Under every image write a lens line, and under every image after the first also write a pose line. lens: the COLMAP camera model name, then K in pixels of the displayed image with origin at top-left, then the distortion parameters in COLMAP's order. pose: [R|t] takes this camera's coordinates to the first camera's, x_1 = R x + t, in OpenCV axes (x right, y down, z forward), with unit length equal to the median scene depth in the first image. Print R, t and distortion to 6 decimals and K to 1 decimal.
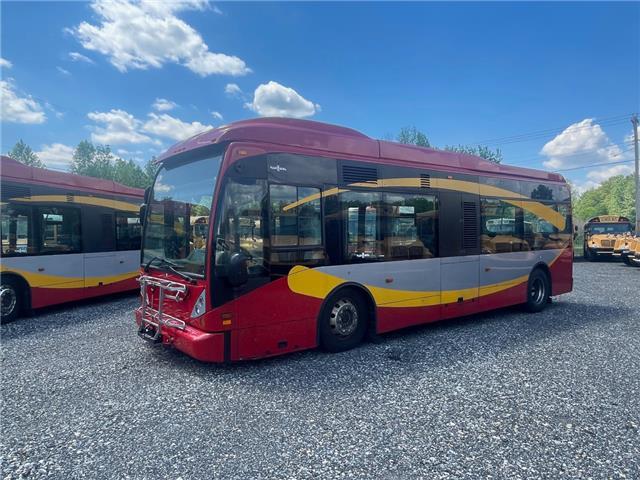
lens RADIAL K [[438.4, 0, 320.0], [0, 438.4, 240.0], [0, 0, 1]] dist [-0.005615, -0.005953]
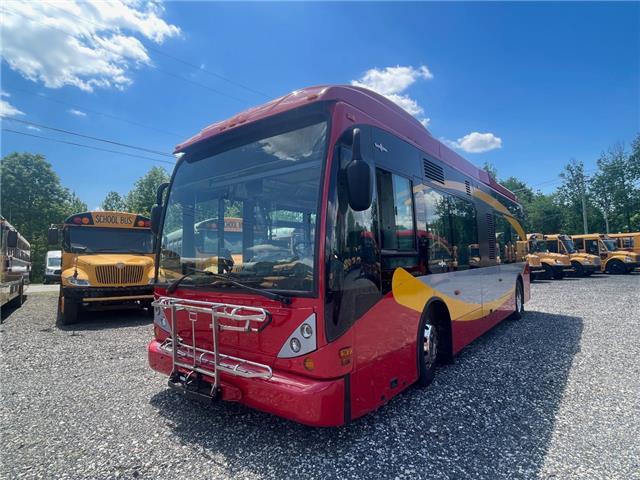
lens RADIAL K [[359.6, 0, 320.0], [0, 359.6, 240.0], [0, 0, 1]] dist [-0.008862, 0.001874]
pose [[0.971185, -0.007840, 0.238199, -0.319351], [0.026834, 0.996700, -0.076605, 0.036546], [-0.236812, 0.080789, 0.968191, 0.392890]]
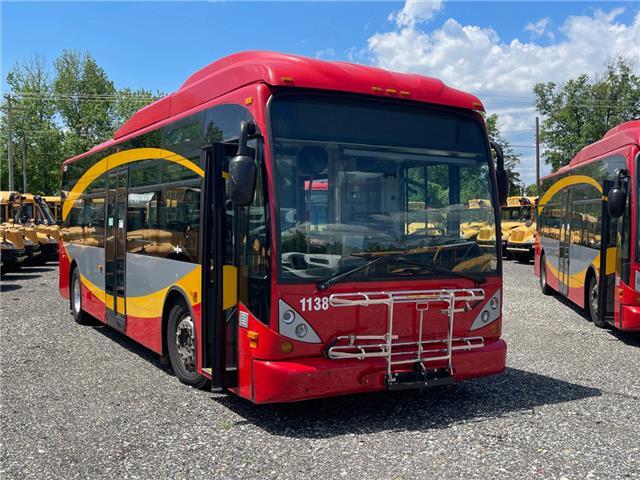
lens RADIAL K [[677.8, 0, 317.2], [0, 677.8, 252.1], [0, 0, 1]] dist [0.014839, 0.015406]
pose [[0.140151, -0.039863, 0.989327, -1.326677], [0.014465, 0.999165, 0.038210, -0.009269], [-0.990025, 0.008955, 0.140610, 0.973229]]
